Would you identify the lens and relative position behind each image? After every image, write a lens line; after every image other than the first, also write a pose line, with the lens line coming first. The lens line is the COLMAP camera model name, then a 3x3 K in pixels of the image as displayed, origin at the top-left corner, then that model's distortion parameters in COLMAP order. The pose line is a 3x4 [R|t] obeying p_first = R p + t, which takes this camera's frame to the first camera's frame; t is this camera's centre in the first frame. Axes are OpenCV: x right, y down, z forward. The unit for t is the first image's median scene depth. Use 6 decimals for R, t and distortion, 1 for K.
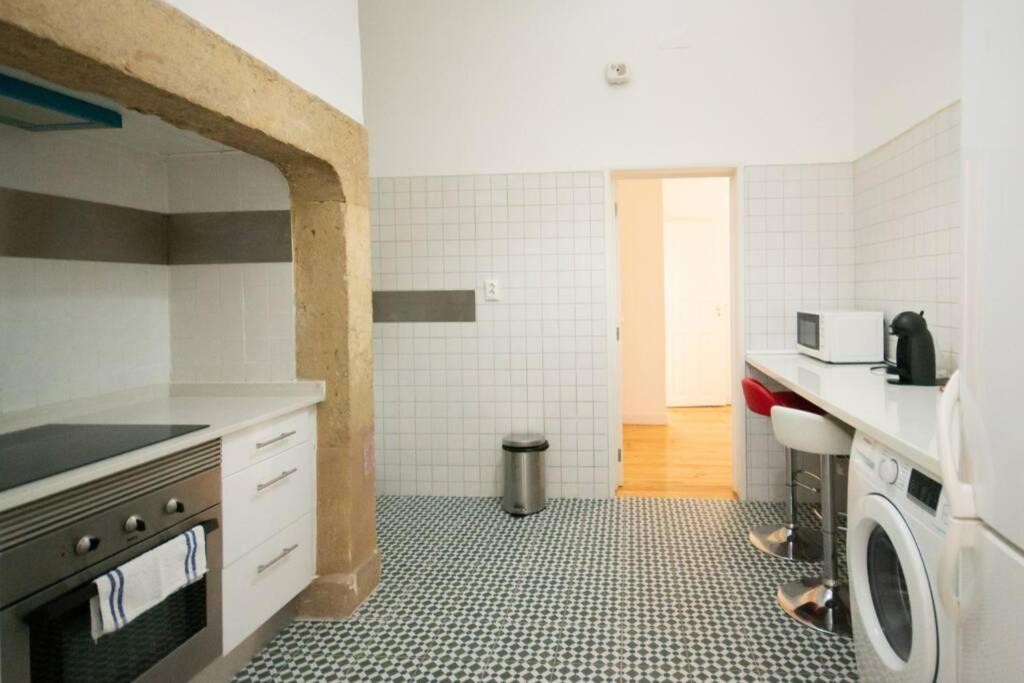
lens RADIAL K [[757.1, 0, 512.0], [0, 757.1, 341.5], [0, 0, 1]] dist [0.008689, 0.003367]
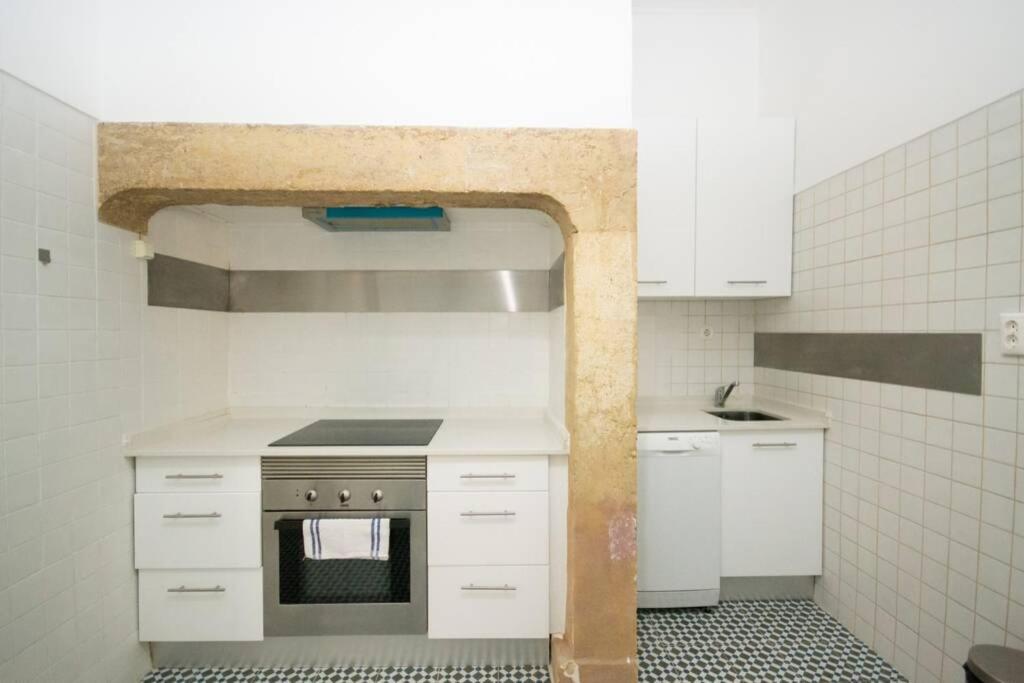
lens RADIAL K [[455.8, 0, 511.5], [0, 455.8, 344.0], [0, 0, 1]] dist [-0.001528, -0.000054]
pose [[0.127939, 0.039110, -0.991011, 0.309053], [-0.059204, 0.997741, 0.031733, -0.074845], [0.990013, 0.054612, 0.129966, 0.931150]]
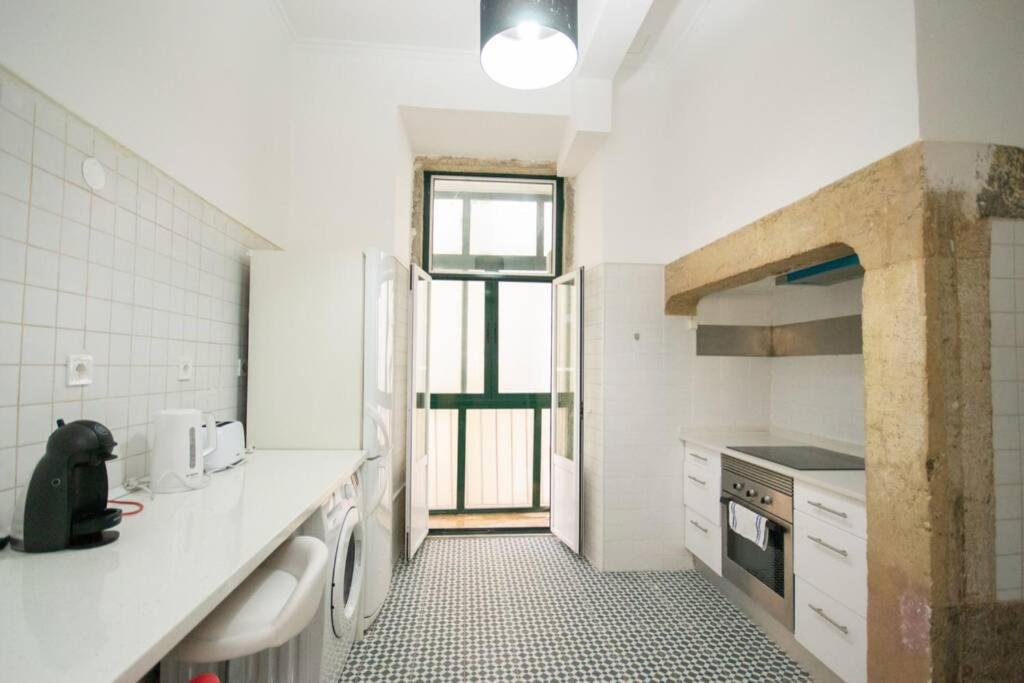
lens RADIAL K [[455.8, 0, 511.5], [0, 455.8, 344.0], [0, 0, 1]] dist [-0.001528, -0.000054]
pose [[-0.977657, -0.008243, -0.210047, 0.283635], [-0.010890, 0.999875, 0.011445, -0.116213], [0.209926, 0.013477, -0.977624, 1.543333]]
